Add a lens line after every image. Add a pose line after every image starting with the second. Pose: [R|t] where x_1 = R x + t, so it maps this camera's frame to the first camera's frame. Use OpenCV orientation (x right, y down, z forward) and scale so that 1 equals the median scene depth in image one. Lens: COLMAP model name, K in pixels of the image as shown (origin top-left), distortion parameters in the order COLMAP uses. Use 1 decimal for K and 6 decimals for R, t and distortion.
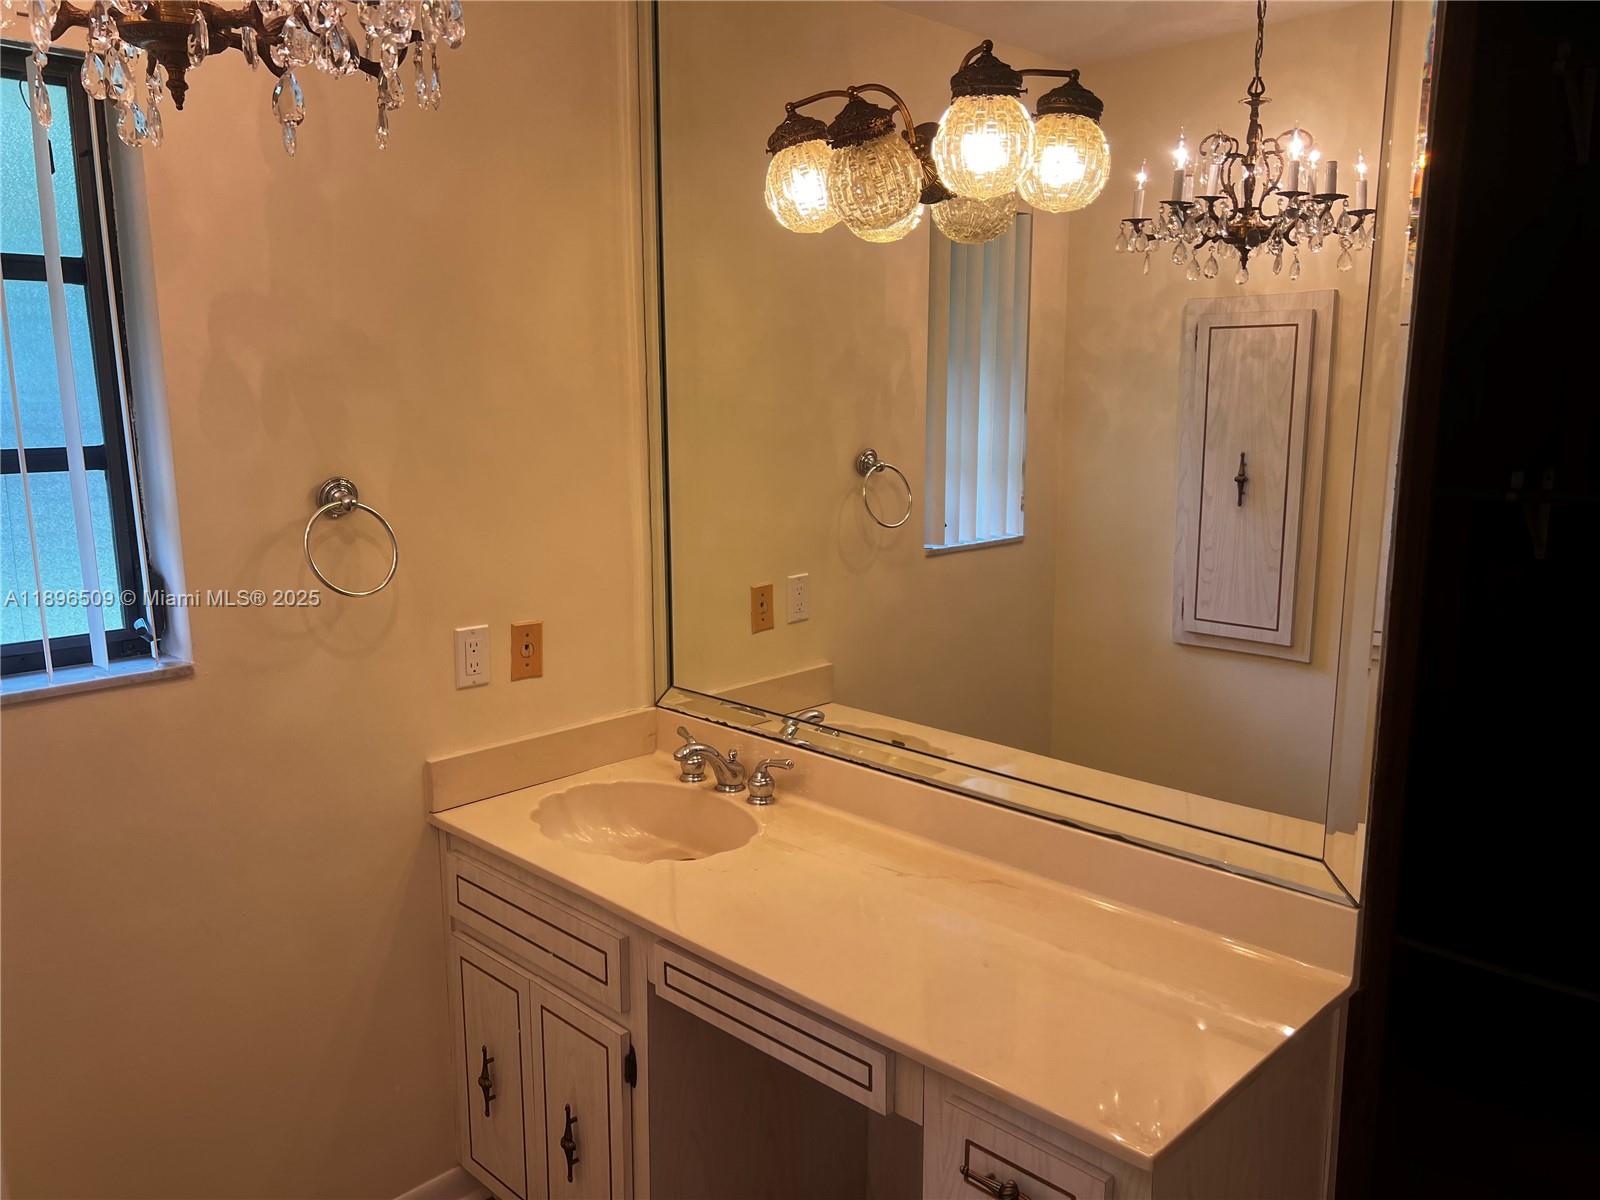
lens RADIAL K [[1200.9, 0, 800.4], [0, 1200.9, 602.4], [0, 0, 1]] dist [0.009795, 0.002569]
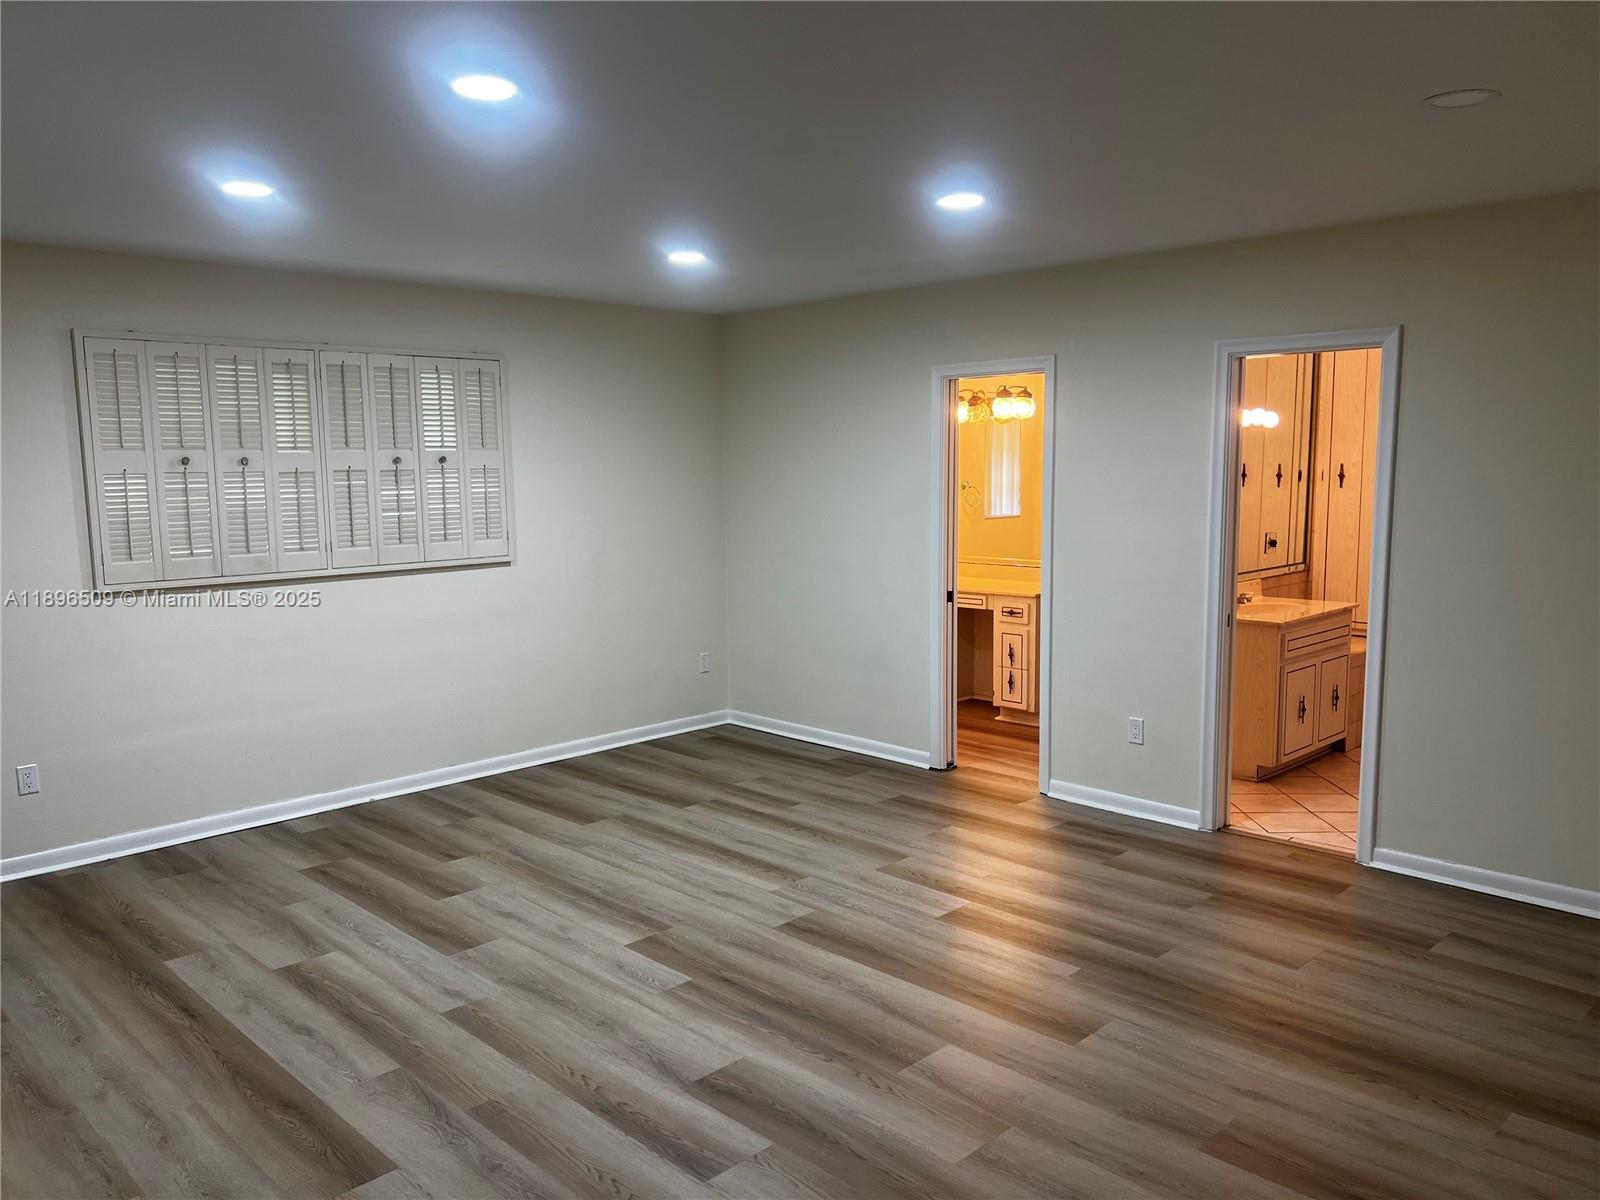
lens RADIAL K [[1200.9, 0, 799.9], [0, 1200.9, 602.5], [0, 0, 1]] dist [0.009795, 0.002569]
pose [[0.999852, -0.005703, -0.016237, -0.281779], [0.004894, 0.998765, -0.049447, 0.291927], [0.016499, 0.049360, 0.998645, -1.799491]]
